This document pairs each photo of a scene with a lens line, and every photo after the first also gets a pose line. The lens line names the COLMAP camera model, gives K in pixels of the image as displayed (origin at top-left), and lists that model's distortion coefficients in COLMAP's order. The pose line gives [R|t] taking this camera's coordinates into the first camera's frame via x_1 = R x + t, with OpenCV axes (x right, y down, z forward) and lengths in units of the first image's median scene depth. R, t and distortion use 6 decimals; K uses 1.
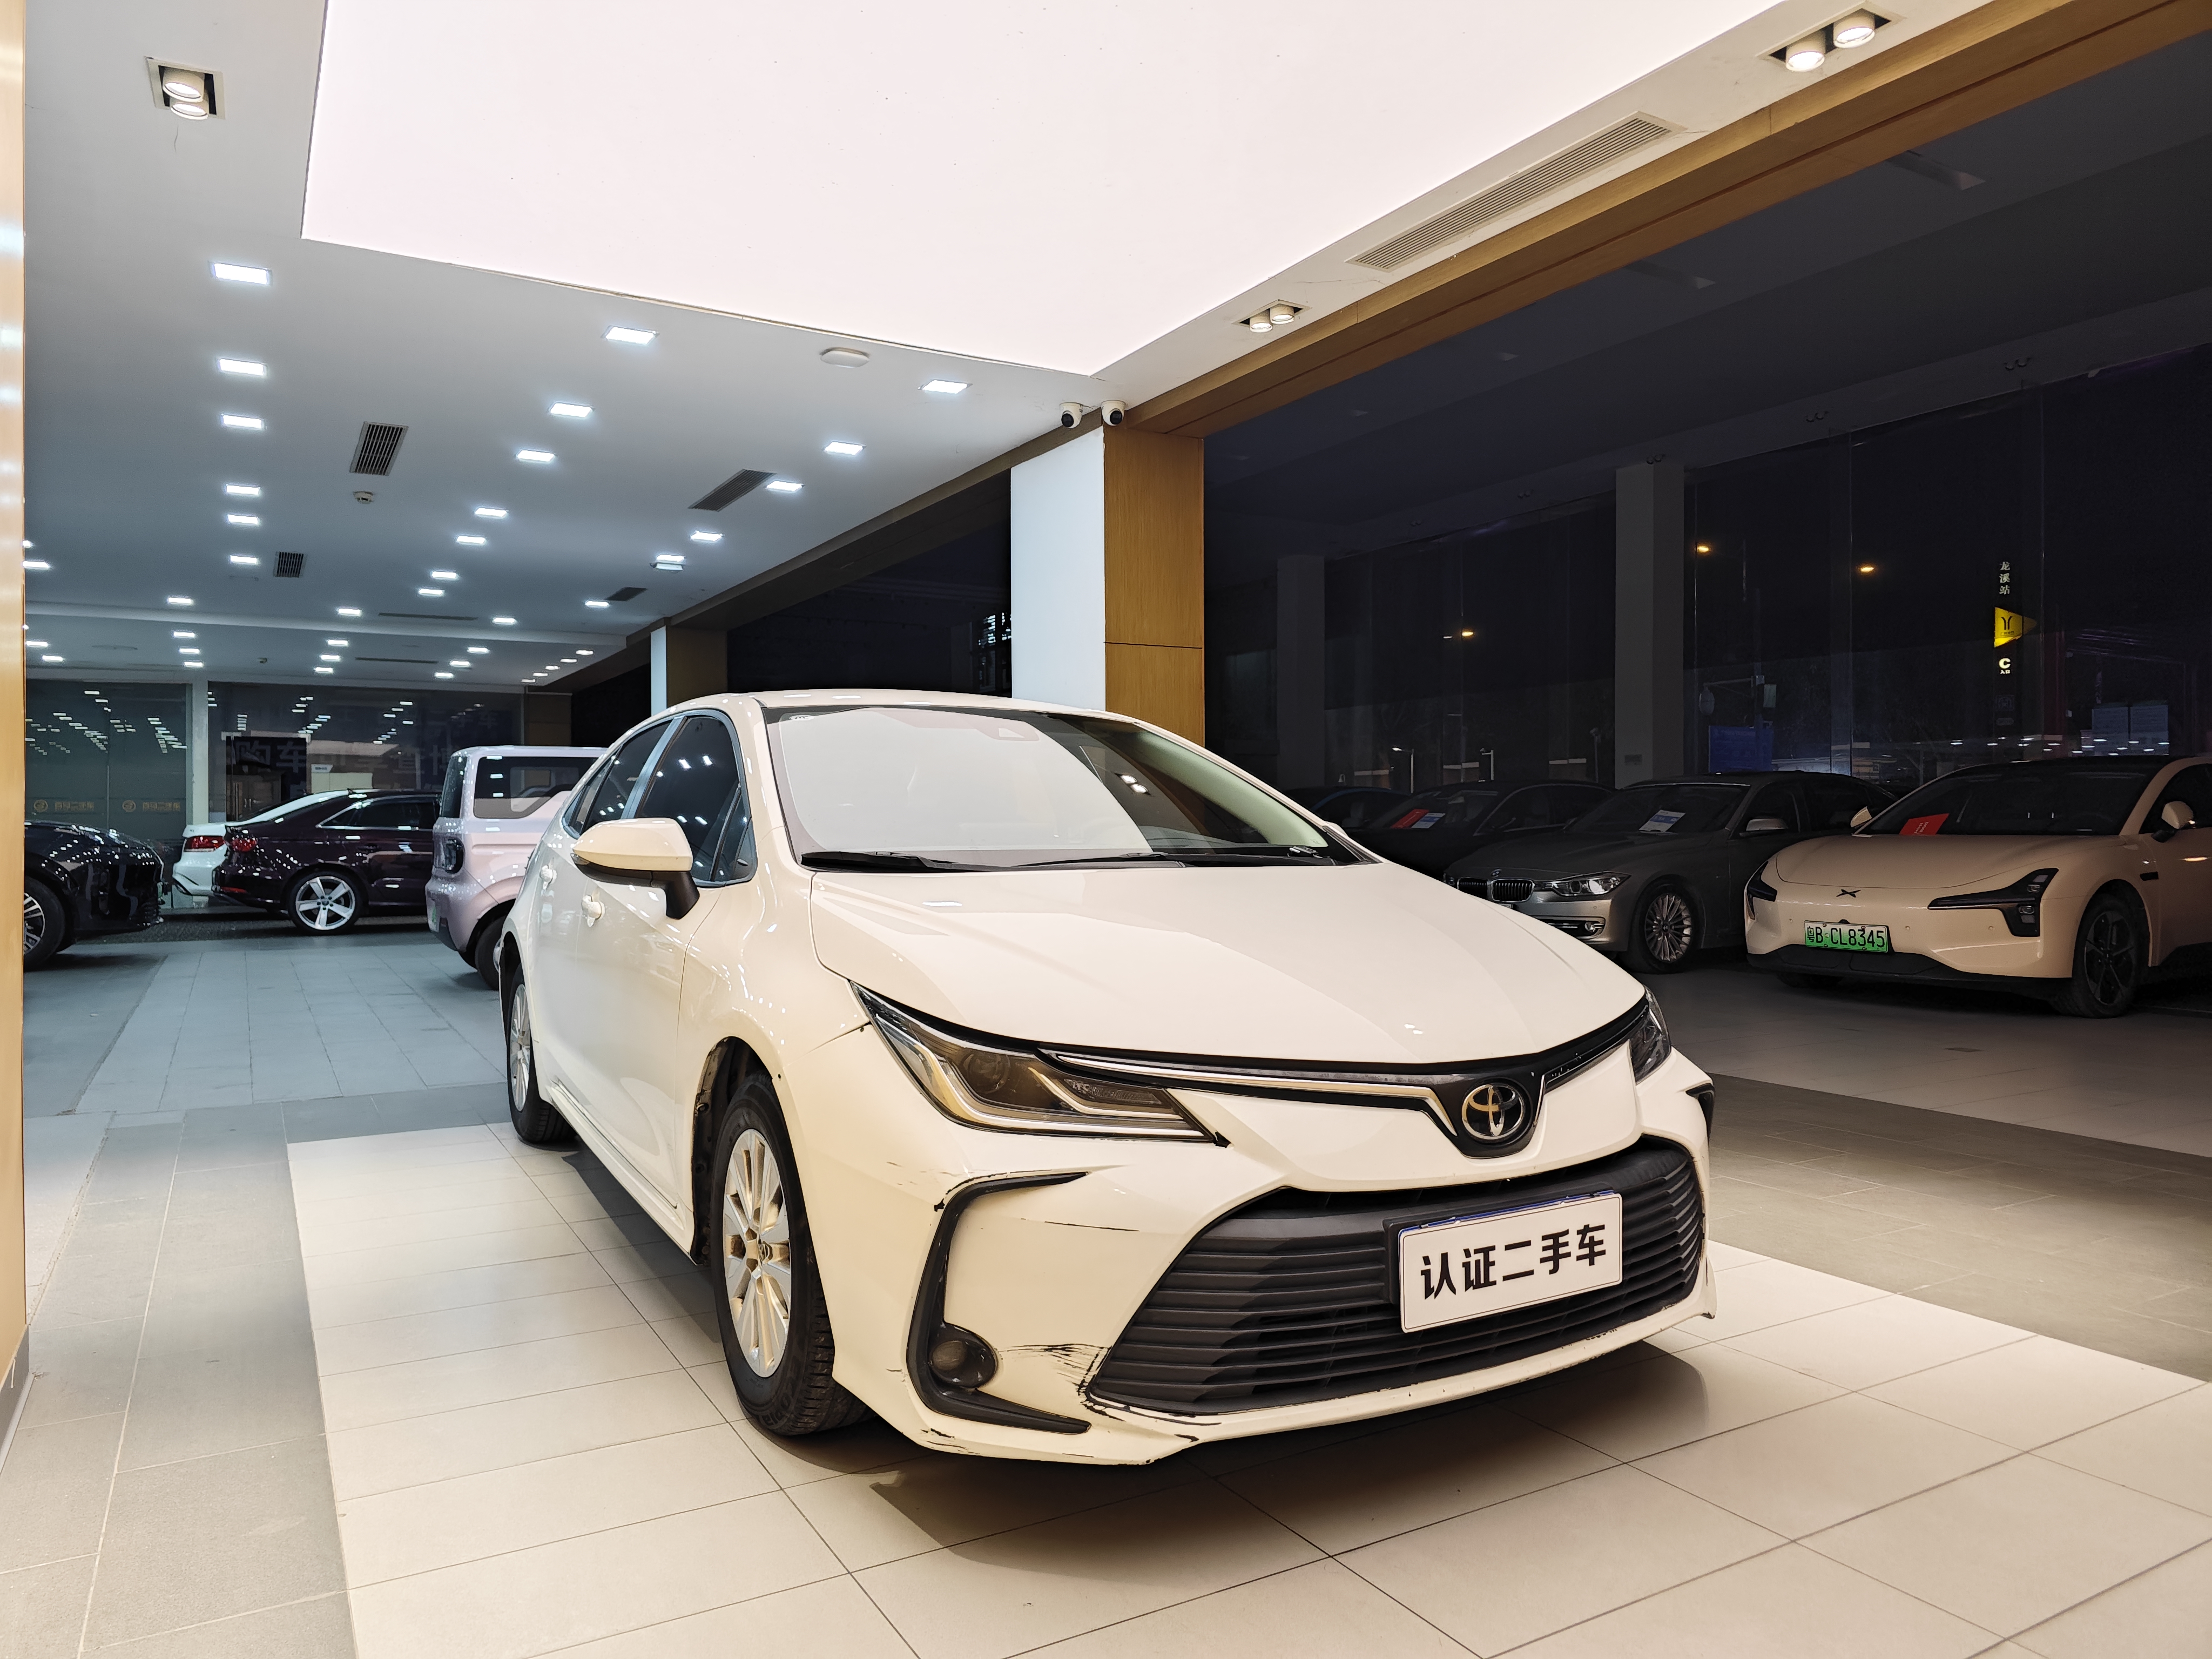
lens RADIAL K [[1497.0, 0, 1106.0], [0, 1497.0, 829.5], [0, 0, 1]] dist [0.006005, -0.004114]
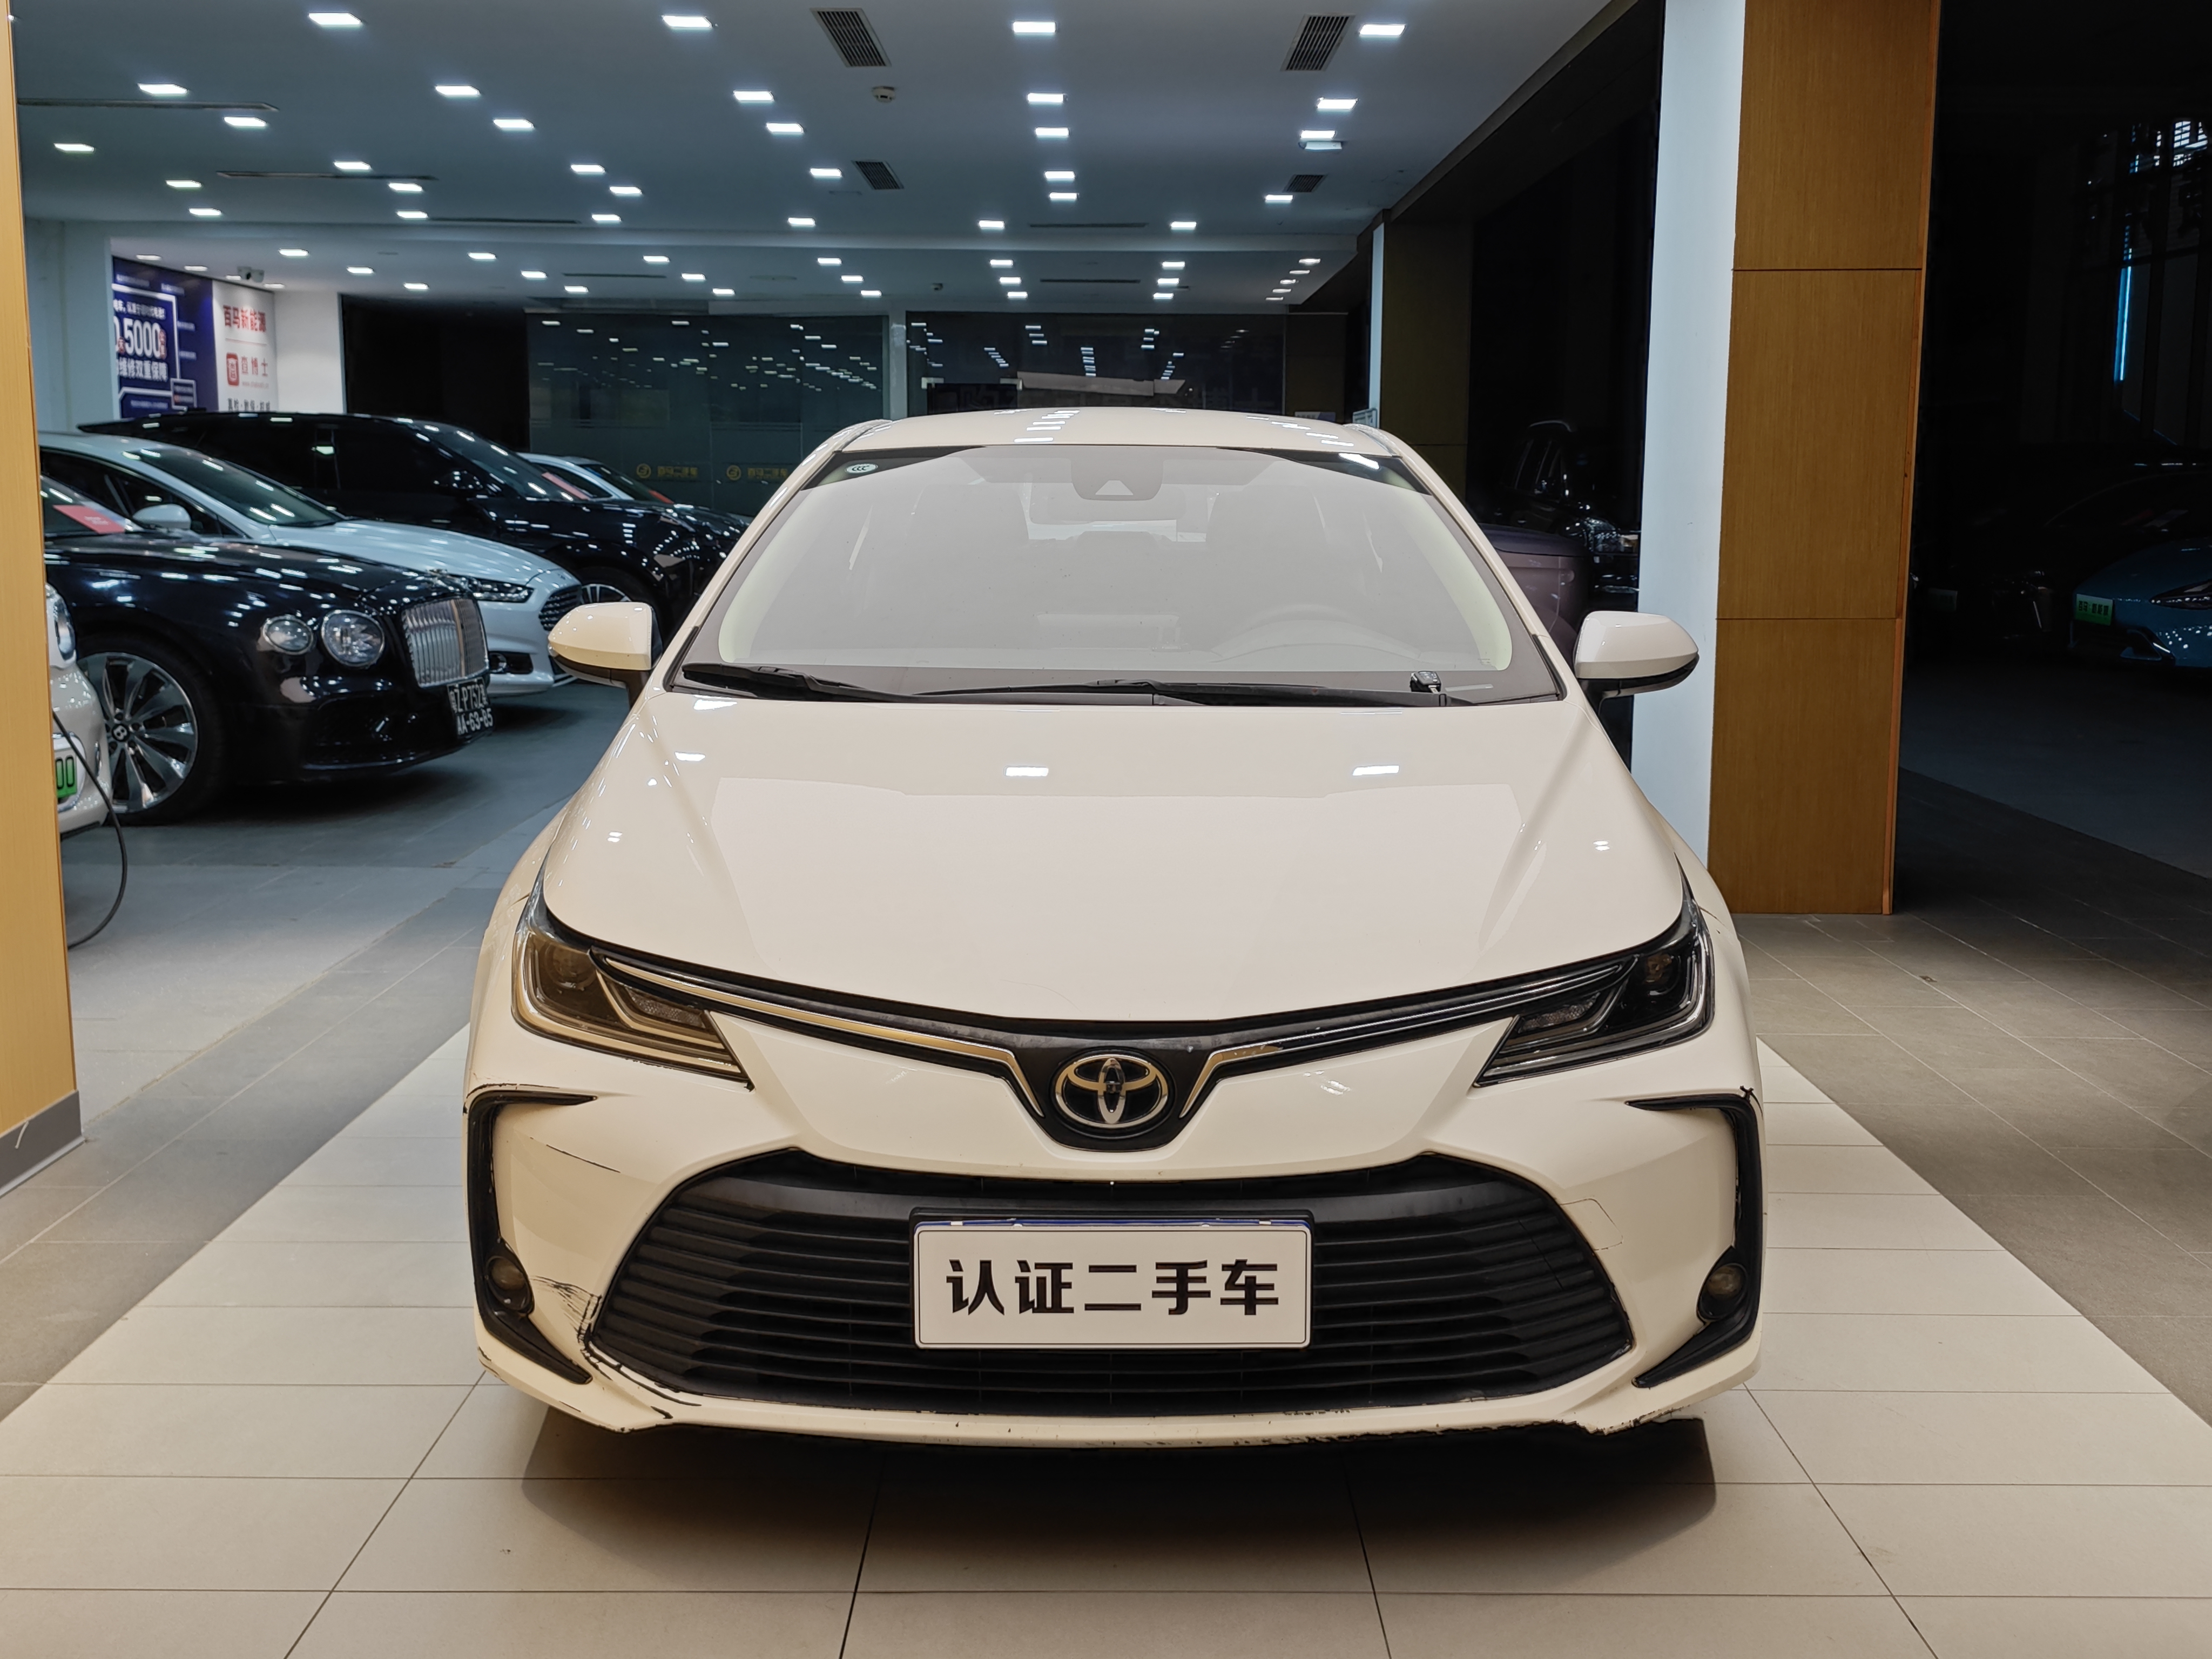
lens RADIAL K [[2293.1, 0, 1106.0], [0, 2293.1, 829.5], [0, 0, 1]] dist [0.022232, 0.009527]
pose [[0.867369, 0.081721, -0.490910, 0.830223], [-0.008535, 0.988723, 0.149511, -0.114756], [0.497592, -0.125491, 0.858285, 0.035860]]
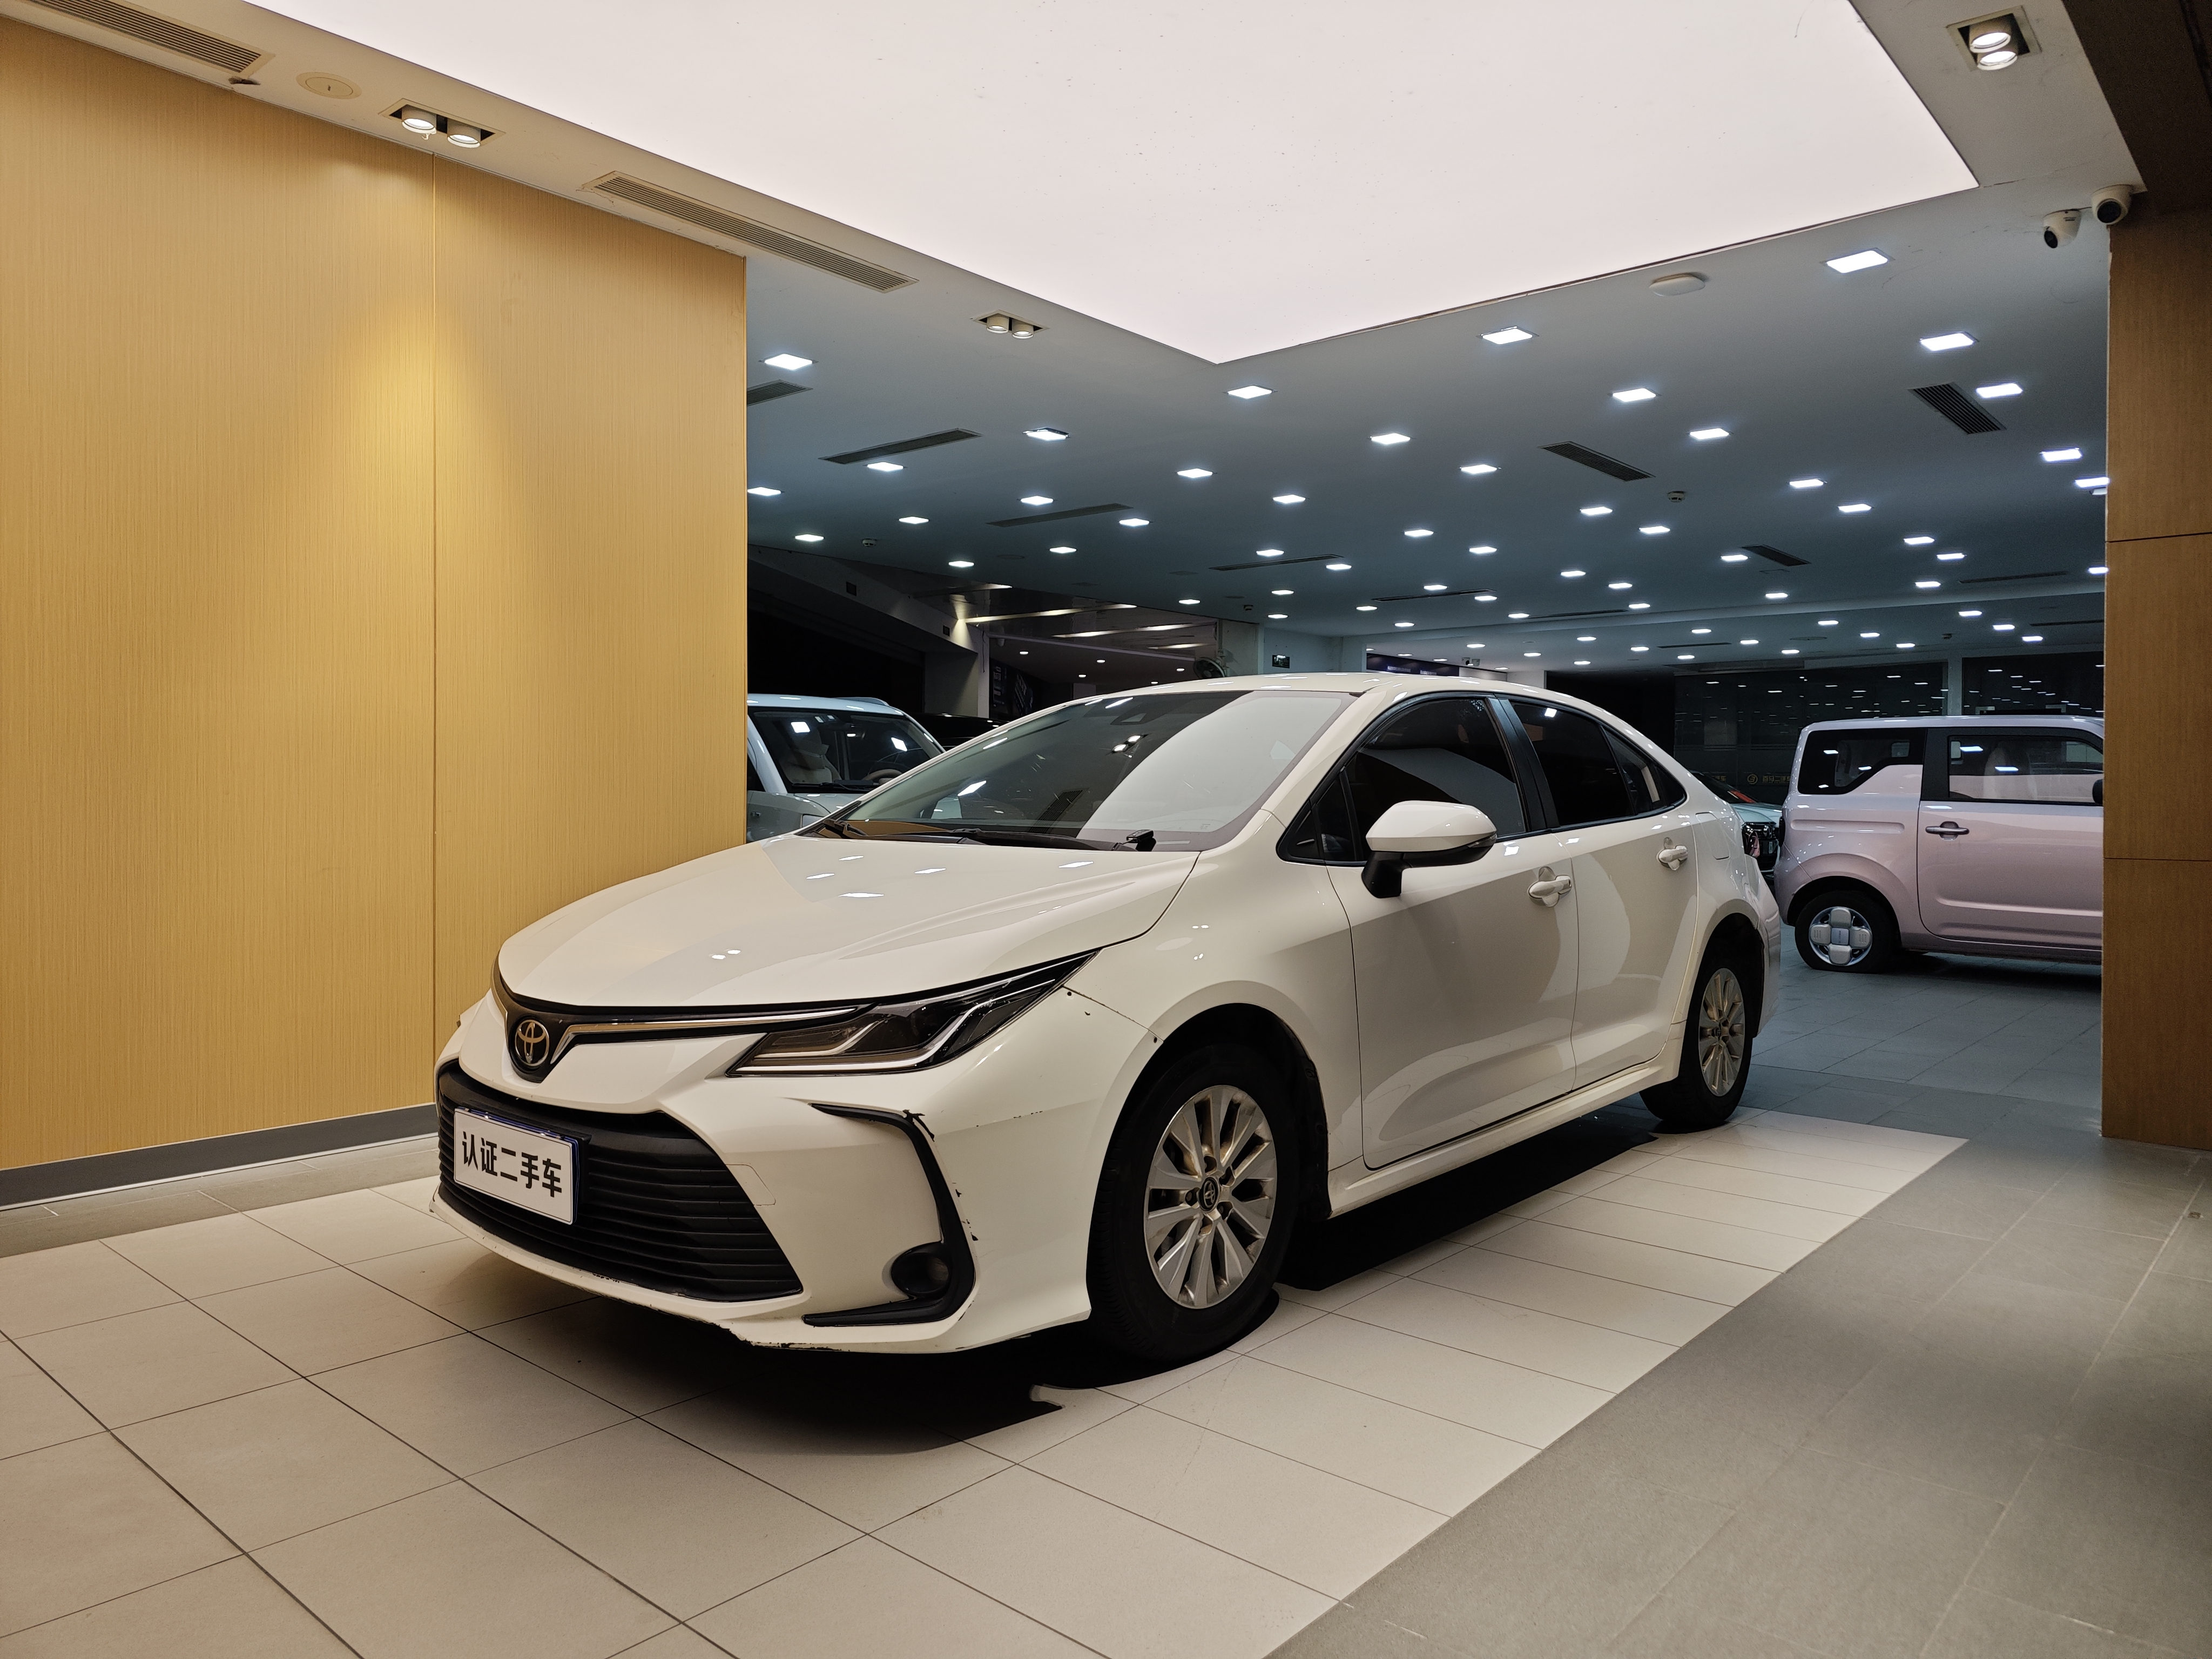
lens RADIAL K [[1497.0, 0, 1106.0], [0, 1497.0, 829.5], [0, 0, 1]] dist [0.006005, -0.004114]
pose [[0.323365, 0.025159, -0.945940, 1.592807], [-0.009079, 0.999683, 0.023485, -0.016992], [0.946231, 0.000994, 0.323491, 1.077333]]
